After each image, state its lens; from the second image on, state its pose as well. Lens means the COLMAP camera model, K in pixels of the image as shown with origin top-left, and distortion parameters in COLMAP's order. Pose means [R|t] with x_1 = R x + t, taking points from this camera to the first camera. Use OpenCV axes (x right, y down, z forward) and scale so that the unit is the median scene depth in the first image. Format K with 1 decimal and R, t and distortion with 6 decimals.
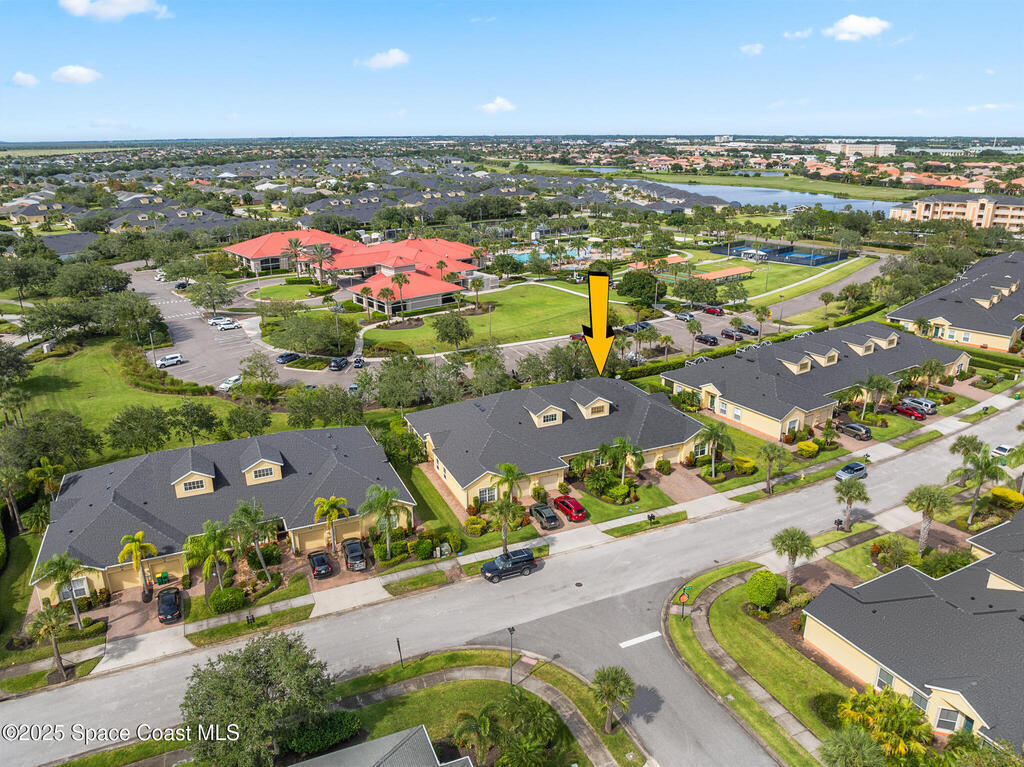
lens RADIAL K [[721.8, 0, 518.2], [0, 721.8, 377.3], [0, 0, 1]] dist [-0.043158, 0.007264]
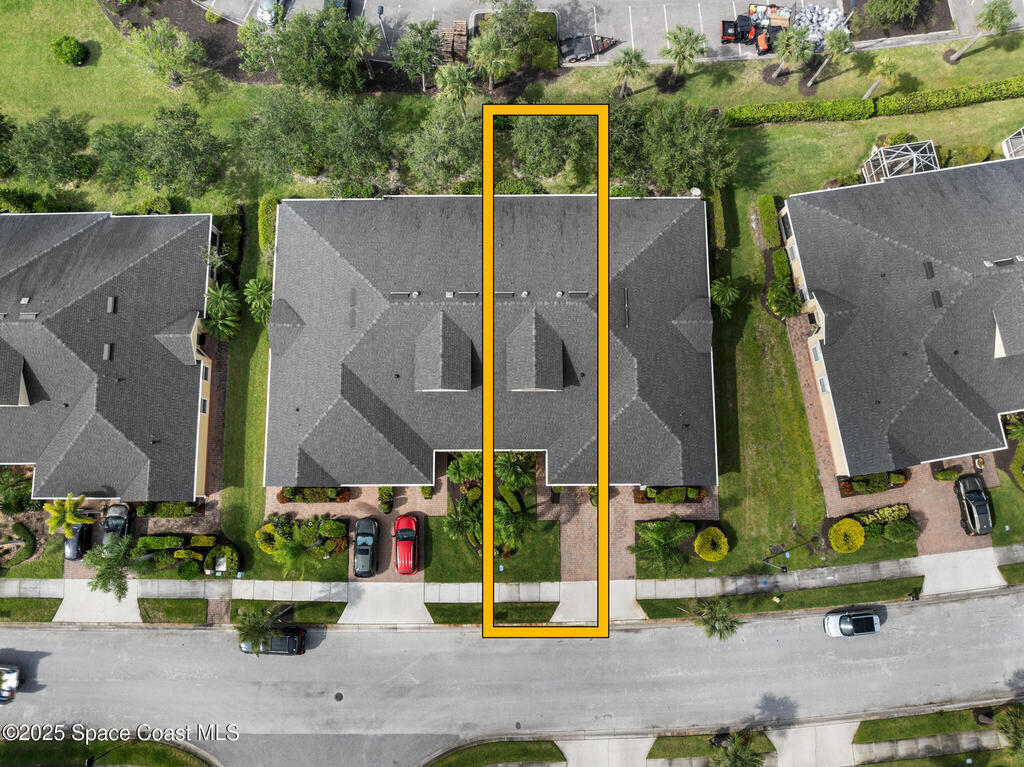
lens RADIAL K [[721.8, 0, 518.2], [0, 721.8, 377.3], [0, 0, 1]] dist [-0.043158, 0.007264]
pose [[0.913557, 0.402956, -0.055147, 0.123223], [-0.136178, 0.430824, 0.892102, -0.469078], [0.383236, -0.807476, 0.448455, 0.721476]]
